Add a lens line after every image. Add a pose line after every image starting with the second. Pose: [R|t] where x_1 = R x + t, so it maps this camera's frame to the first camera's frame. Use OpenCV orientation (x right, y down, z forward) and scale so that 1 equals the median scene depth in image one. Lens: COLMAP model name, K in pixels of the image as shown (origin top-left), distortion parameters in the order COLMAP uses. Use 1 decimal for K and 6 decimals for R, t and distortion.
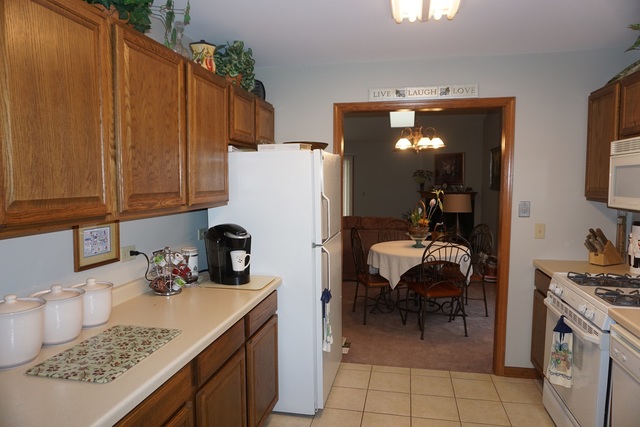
lens RADIAL K [[429.1, 0, 319.8], [0, 429.1, 212.7], [0, 0, 1]] dist [-0.029985, 0.005616]
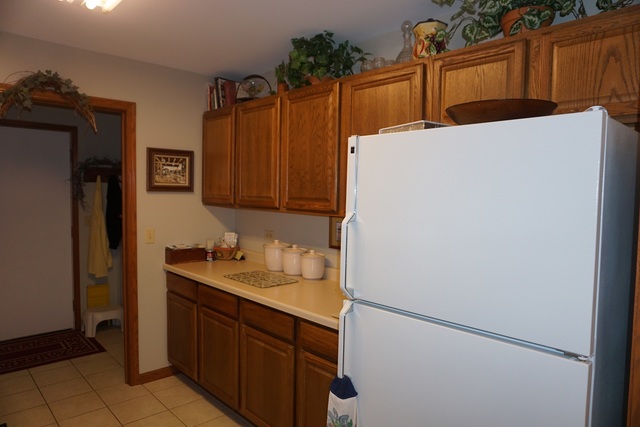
lens RADIAL K [[429.1, 0, 320.6], [0, 429.1, 212.9], [0, 0, 1]] dist [-0.029985, 0.005616]
pose [[-0.576096, 0.038959, -0.816453, 0.687709], [-0.073459, 0.992354, 0.099186, -0.131769], [0.814074, 0.117116, -0.568829, 1.750225]]
